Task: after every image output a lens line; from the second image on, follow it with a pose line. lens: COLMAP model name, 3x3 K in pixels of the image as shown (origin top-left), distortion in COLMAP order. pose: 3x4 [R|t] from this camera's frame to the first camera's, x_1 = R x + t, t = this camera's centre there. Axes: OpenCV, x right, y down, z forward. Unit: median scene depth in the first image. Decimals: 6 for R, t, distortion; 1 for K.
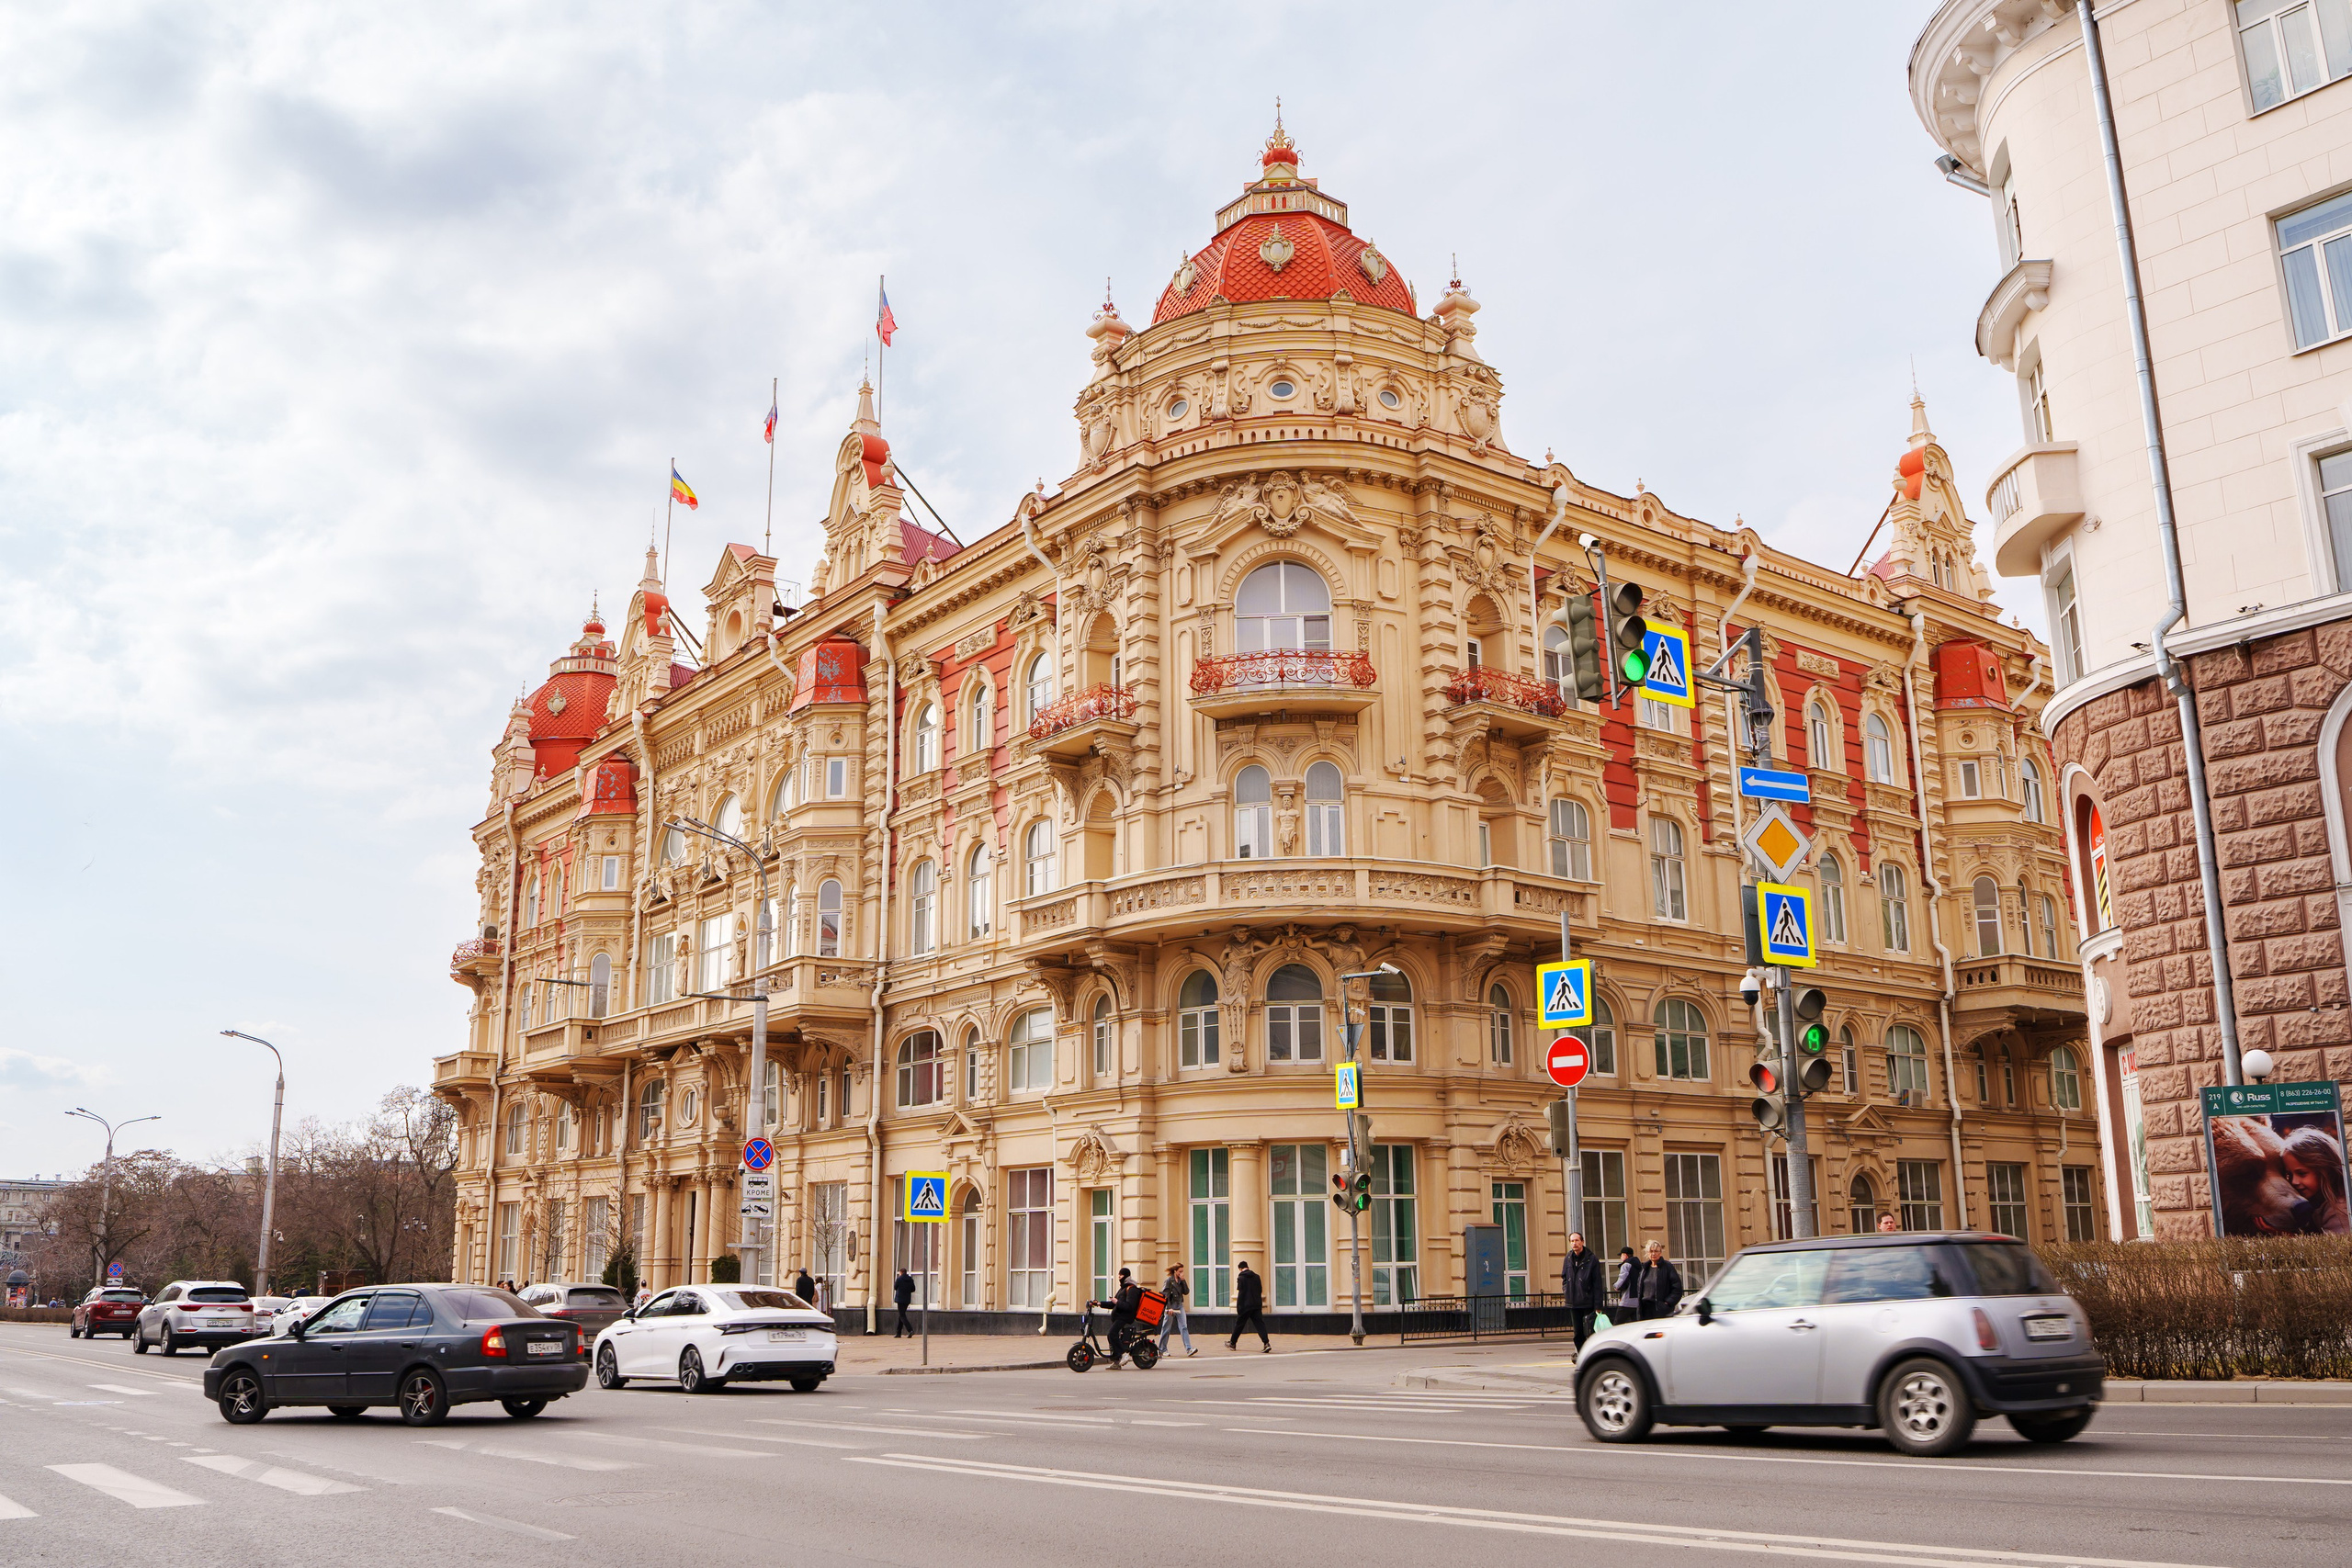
lens RADIAL K [[1968.7, 0, 1168.6], [0, 1968.7, 779.9], [0, 0, 1]] dist [-0.048491, 0.009784]
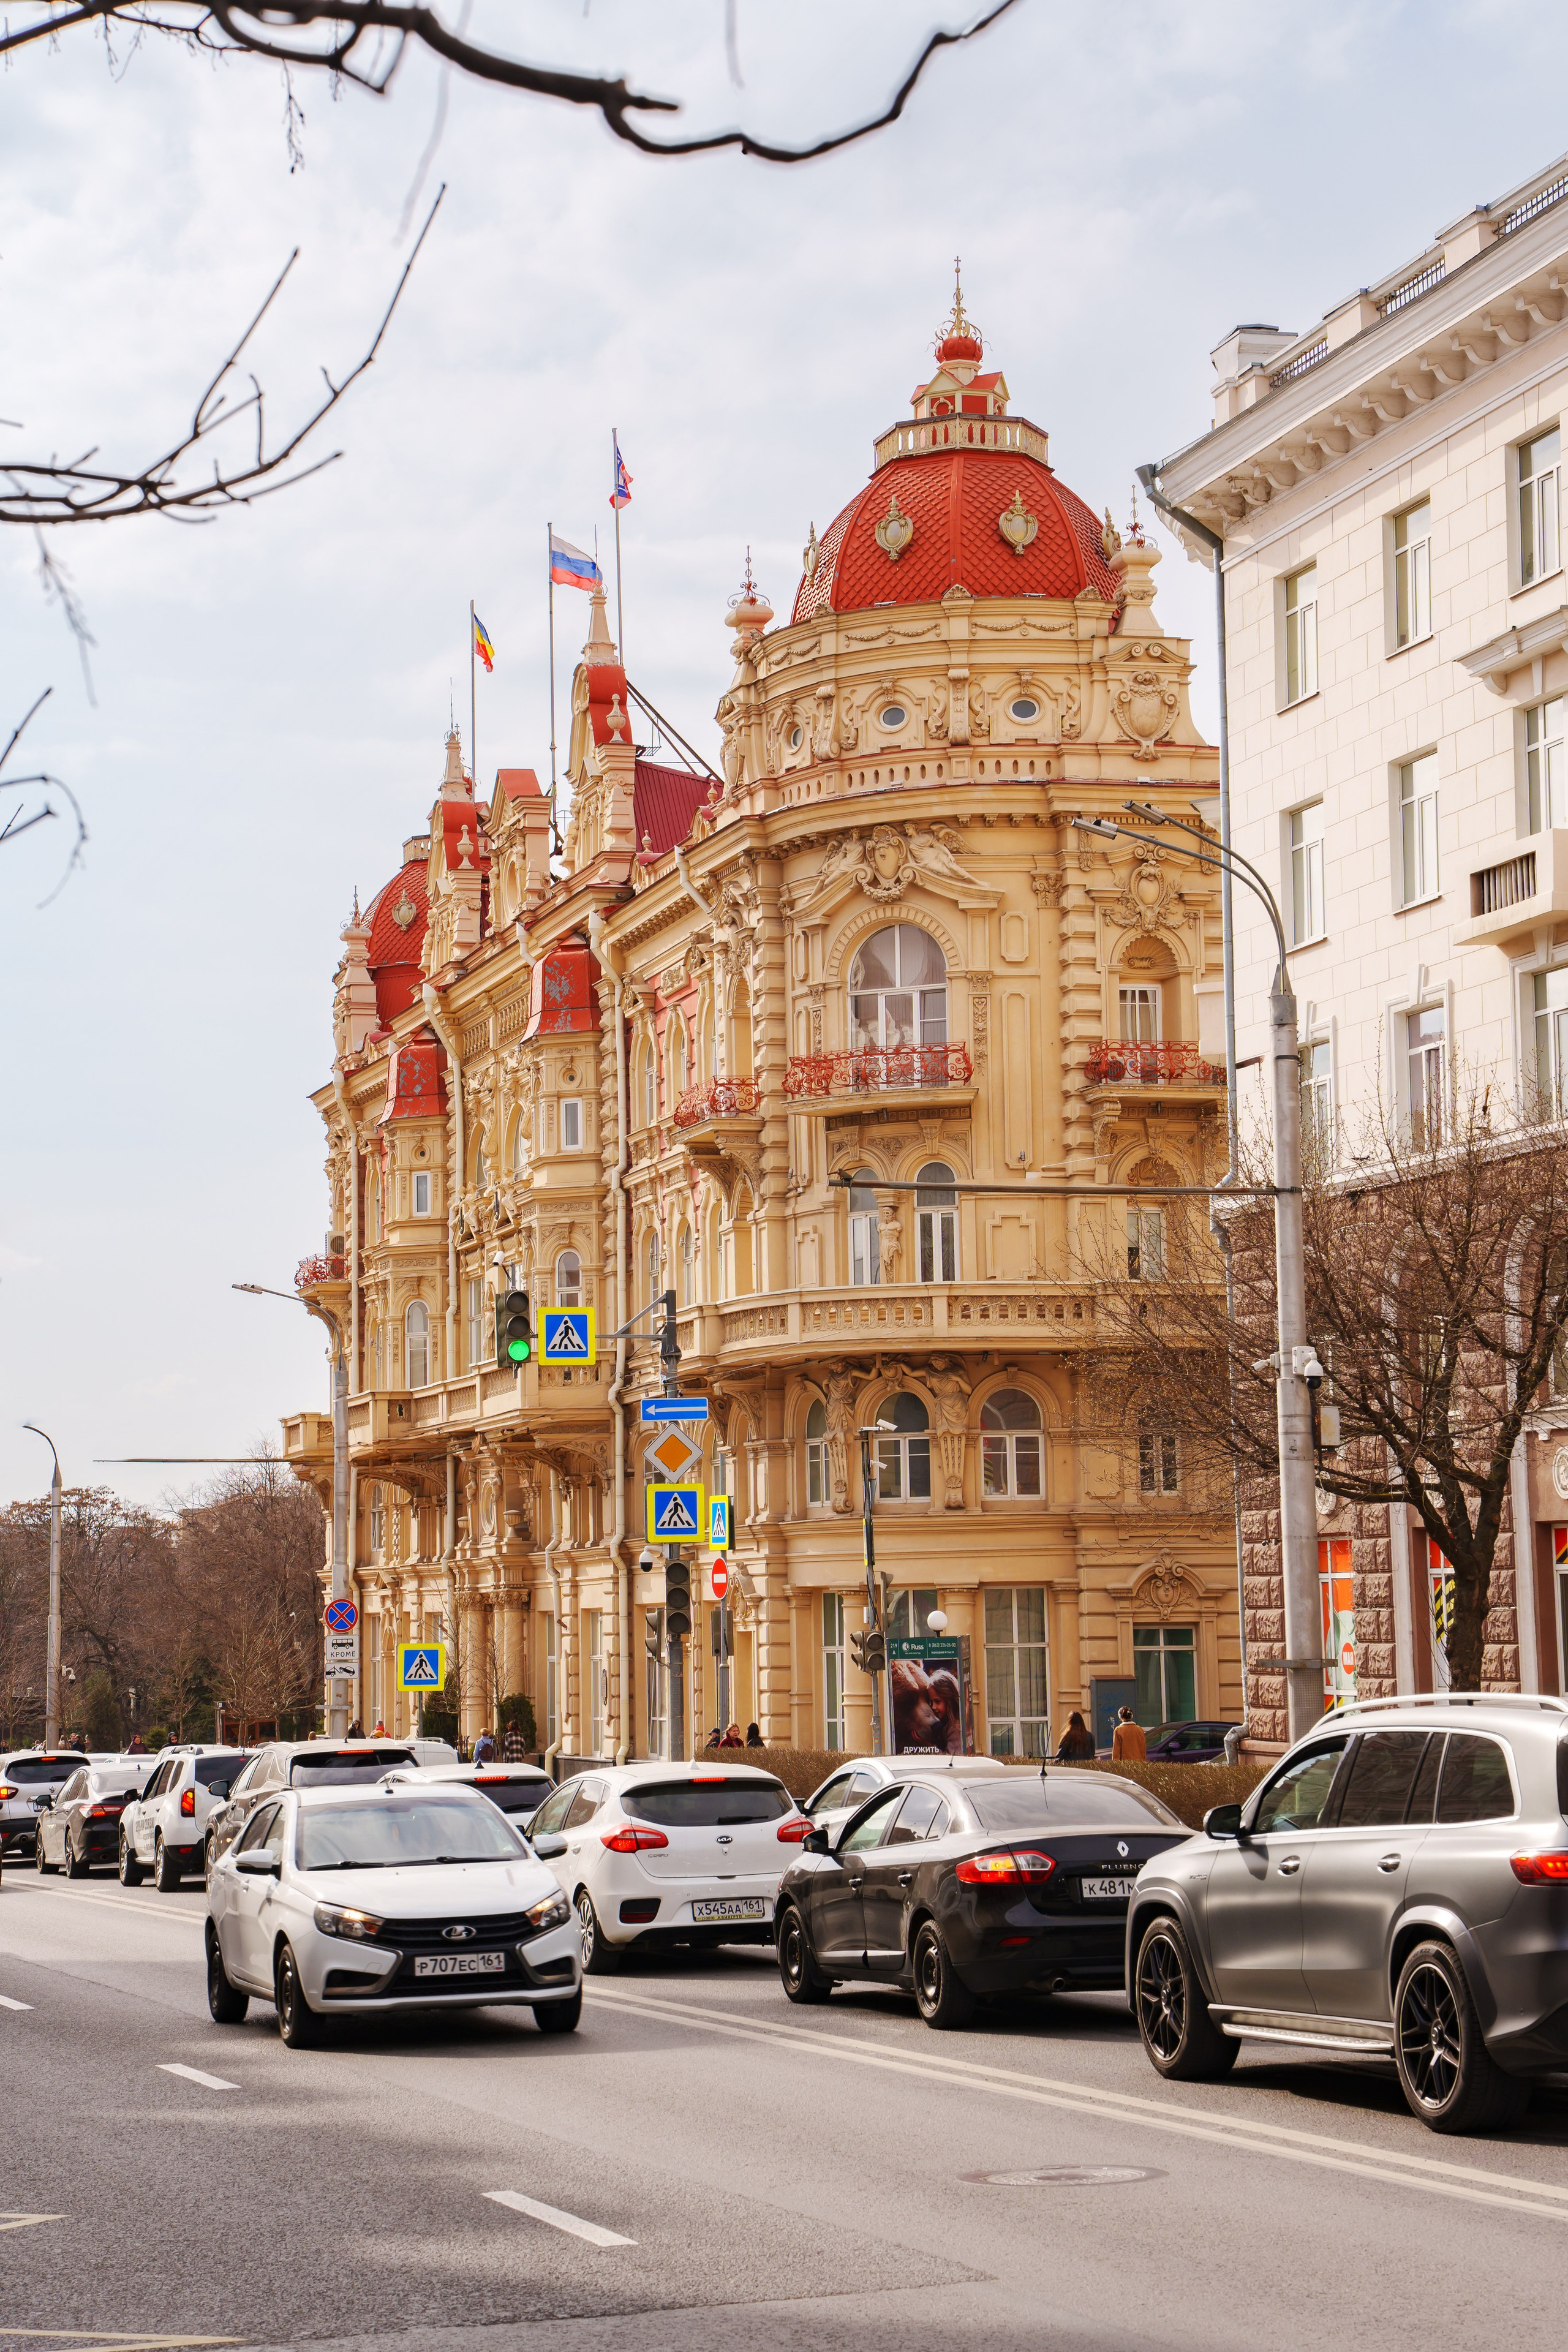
lens RADIAL K [[4467.7, 0, 783.6], [0, 4467.7, 1168.0], [0, 0, 1]] dist [0.710579, -4.546269]
pose [[0.936744, -0.045359, -0.347063, 0.685907], [0.095088, 0.987255, 0.127619, -0.260083], [0.336851, -0.152548, 0.929118, -0.869535]]
